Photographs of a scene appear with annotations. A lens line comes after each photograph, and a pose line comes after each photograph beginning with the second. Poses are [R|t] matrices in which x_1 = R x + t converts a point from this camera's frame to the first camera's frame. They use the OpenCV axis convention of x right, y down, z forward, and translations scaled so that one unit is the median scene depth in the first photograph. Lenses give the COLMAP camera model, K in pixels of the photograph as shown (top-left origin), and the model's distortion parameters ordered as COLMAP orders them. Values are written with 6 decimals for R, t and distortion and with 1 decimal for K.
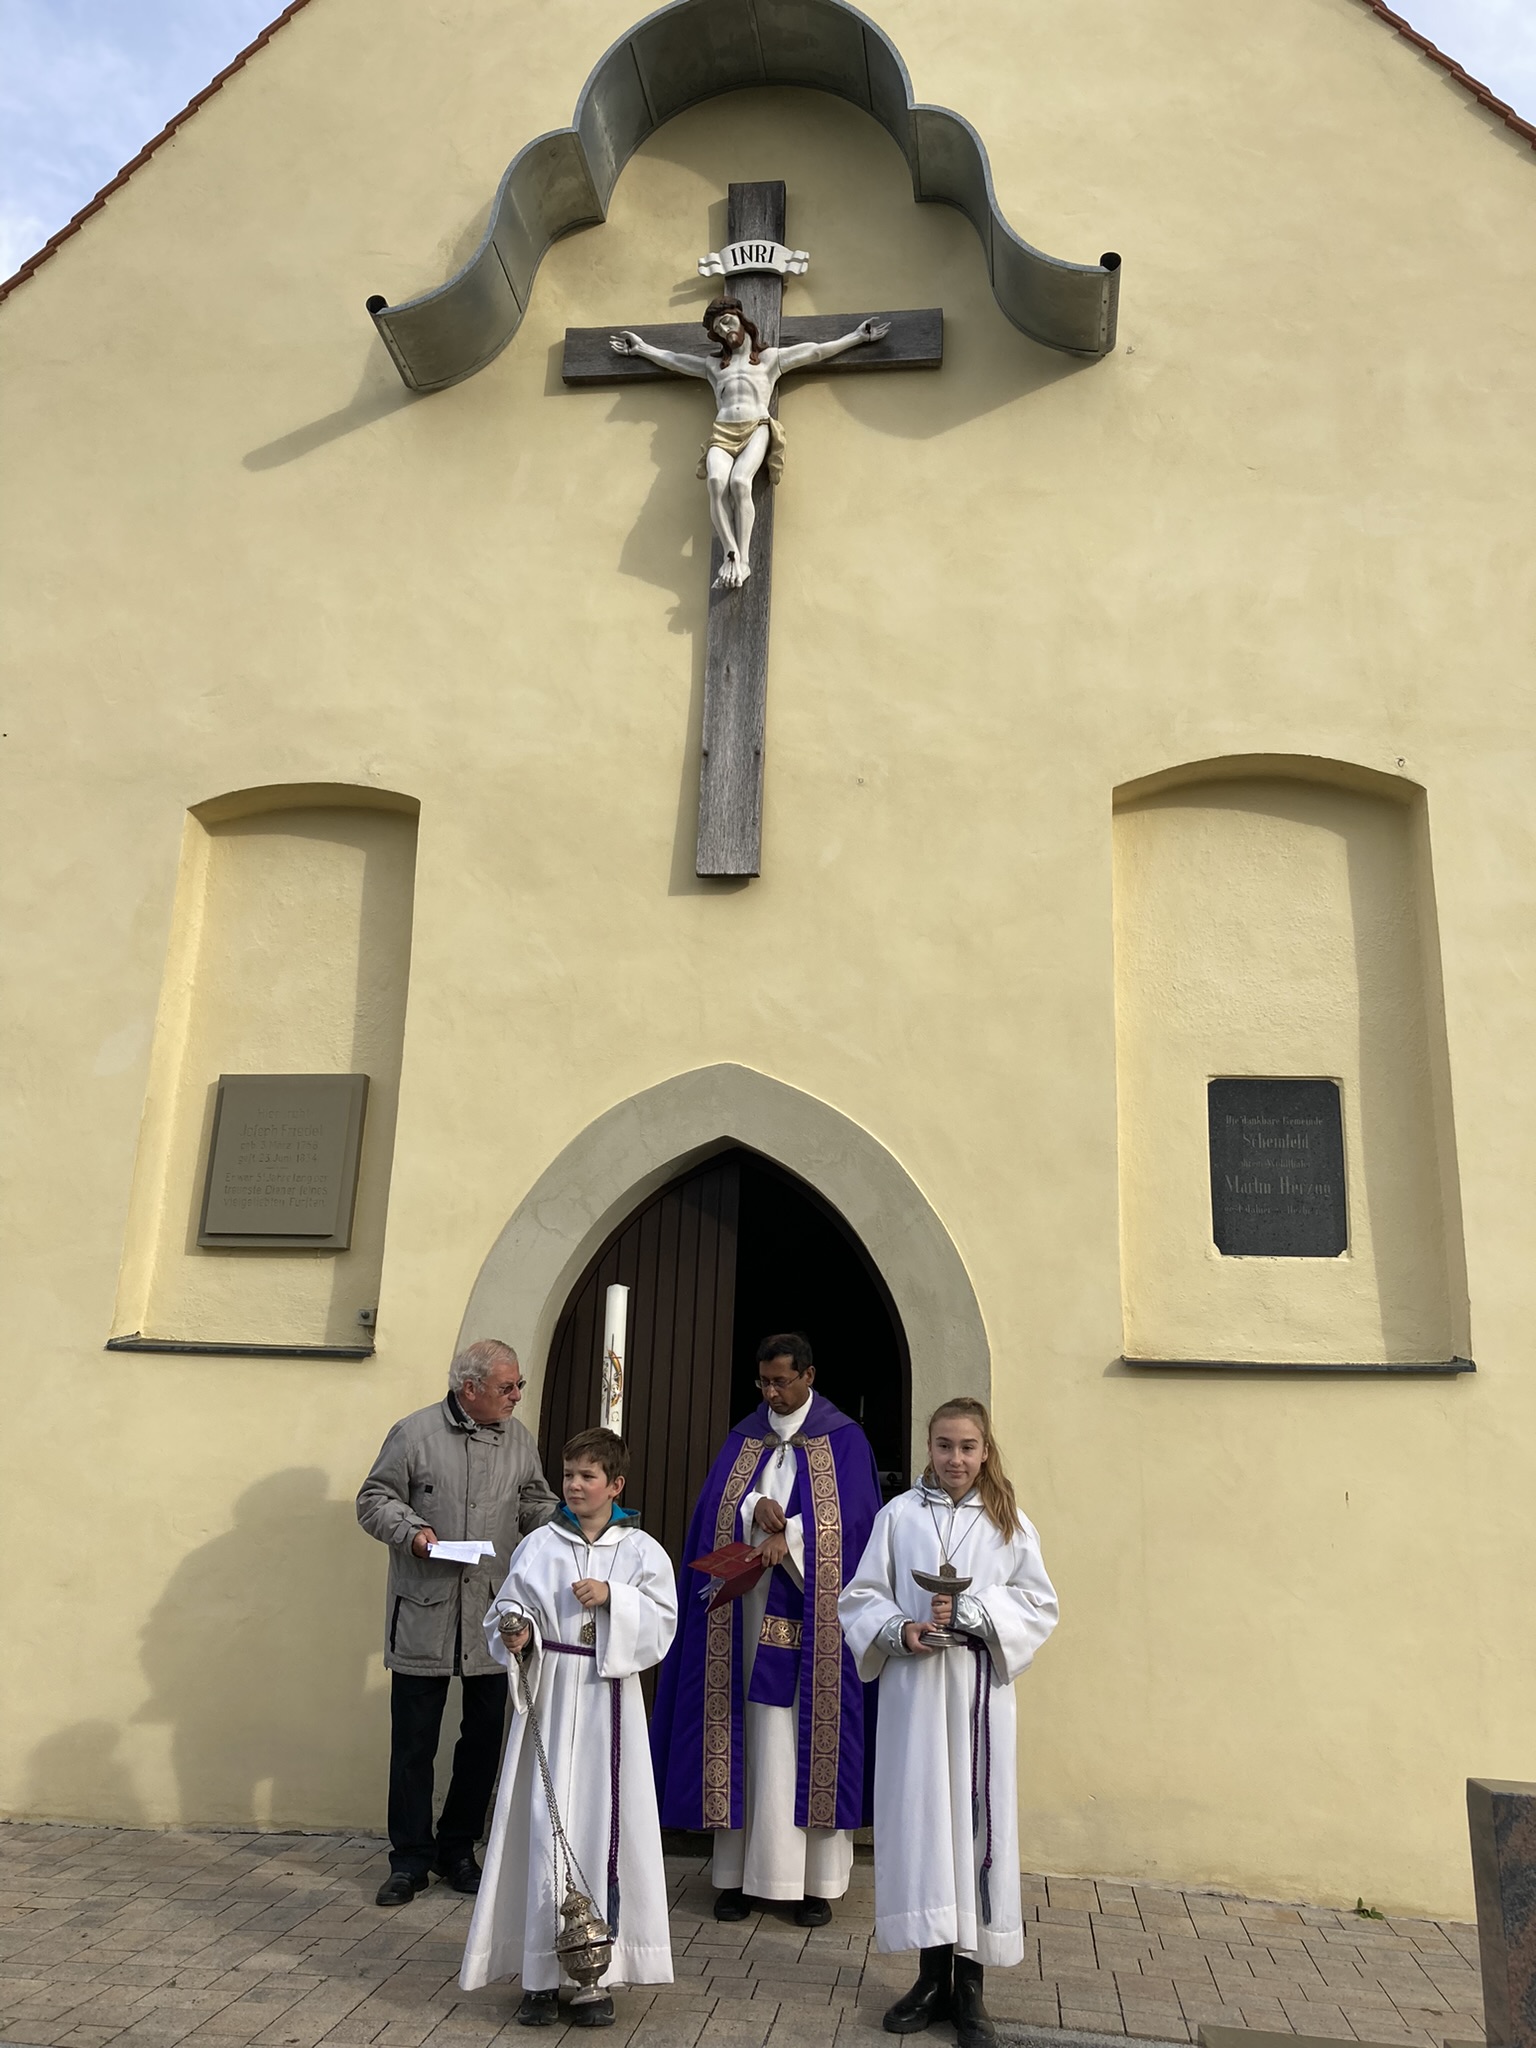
lens RADIAL K [[1629.8, 0, 768.0], [0, 1629.8, 1024.0], [0, 0, 1]] dist [0.097442, 0.005070]
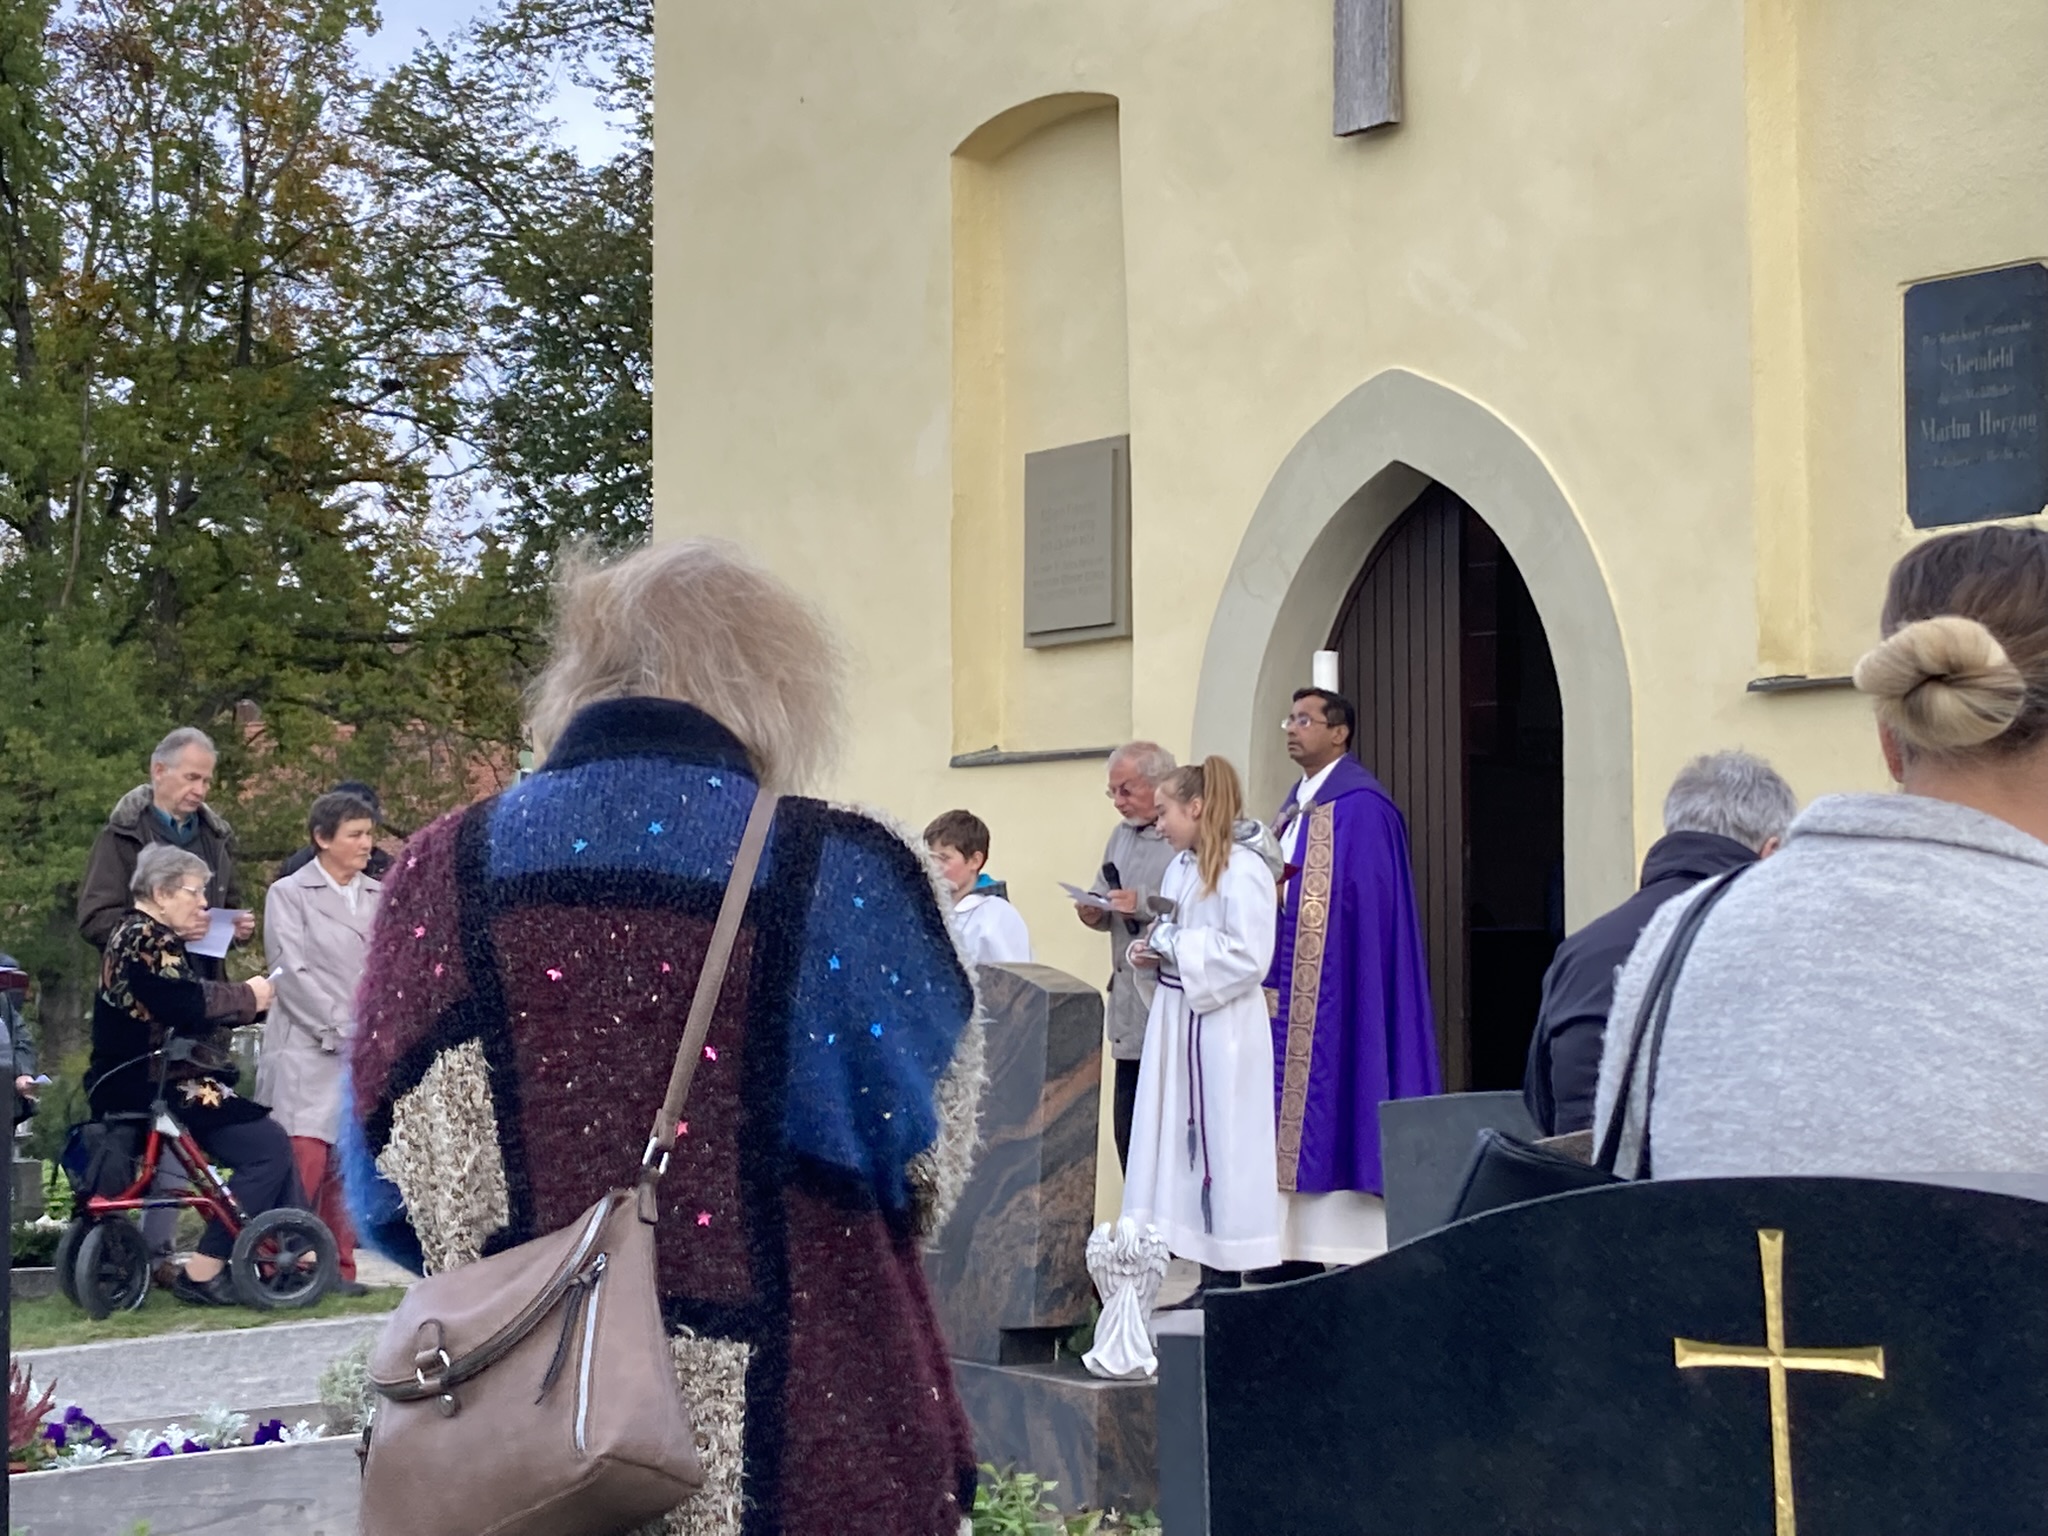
lens RADIAL K [[3866.6, 0, 1024.0], [0, 3866.6, 768.0], [0, 0, 1]] dist [0.029686, 0.025845]
pose [[0.680252, -0.075351, -0.729095, 1.328927], [0.221425, 0.969354, 0.106411, -0.030460], [0.698733, -0.233826, 0.676090, -0.500226]]
